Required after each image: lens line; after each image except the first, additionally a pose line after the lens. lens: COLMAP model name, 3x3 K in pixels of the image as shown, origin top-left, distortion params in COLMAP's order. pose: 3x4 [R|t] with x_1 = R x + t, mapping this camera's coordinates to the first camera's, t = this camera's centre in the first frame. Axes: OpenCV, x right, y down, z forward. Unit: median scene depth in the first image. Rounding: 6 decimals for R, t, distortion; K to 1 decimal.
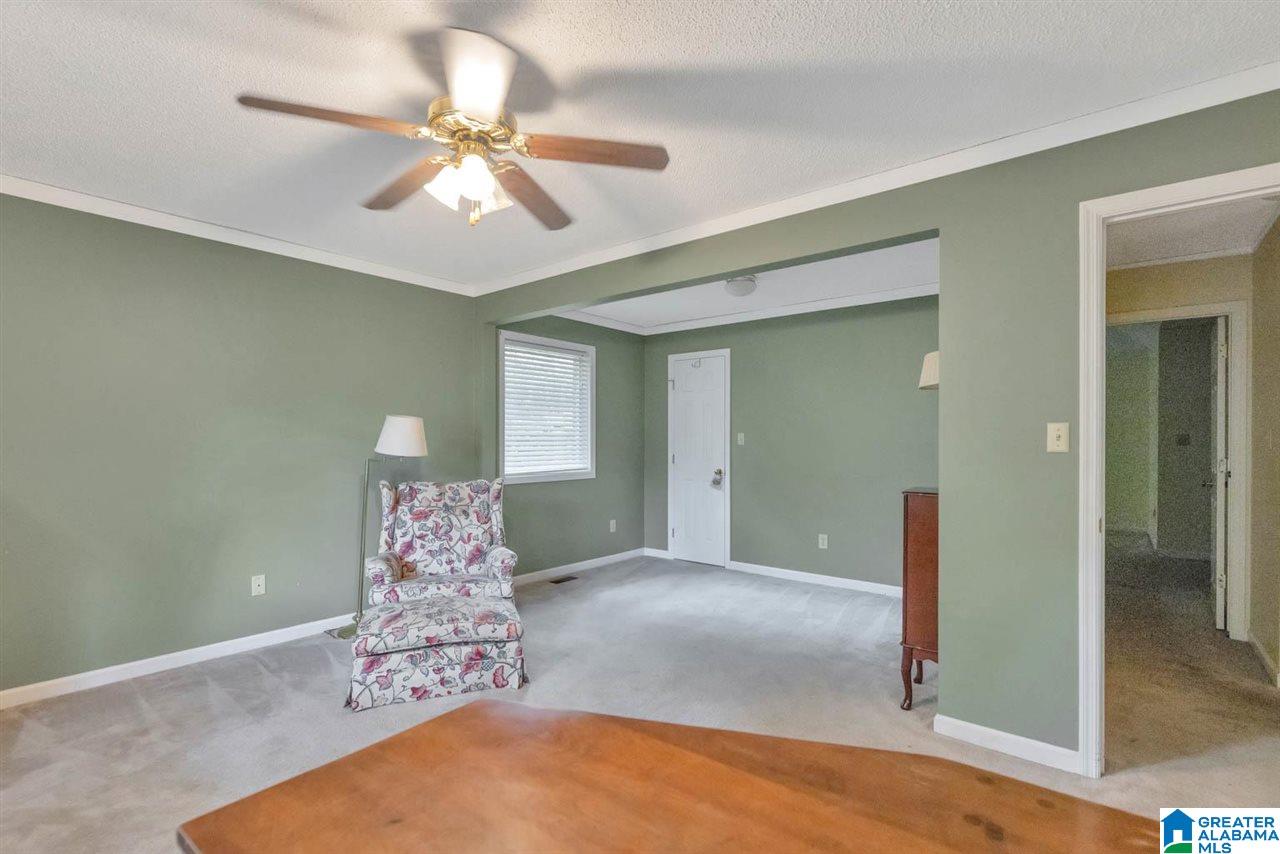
lens RADIAL K [[588.7, 0, 640.7], [0, 588.7, 440.8], [0, 0, 1]] dist [0.001392, 0.000262]
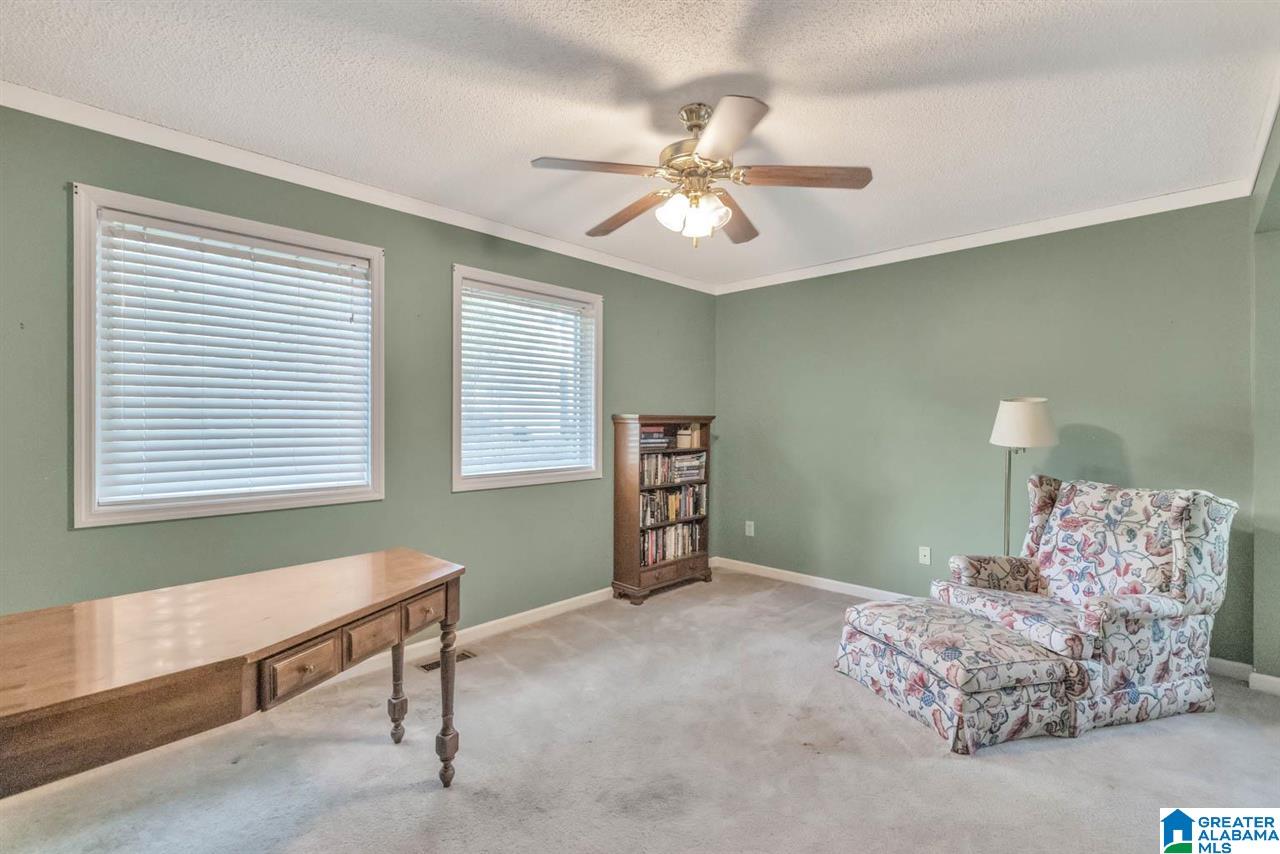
lens RADIAL K [[571.9, 0, 640.0], [0, 571.9, 427.0], [0, 0, 1]] dist [-0.001283, -0.000220]
pose [[-0.079236, 0.008370, -0.996821, 0.436587], [-0.004048, 0.999954, 0.008718, -0.006006], [0.996848, 0.004726, -0.079199, 0.501746]]
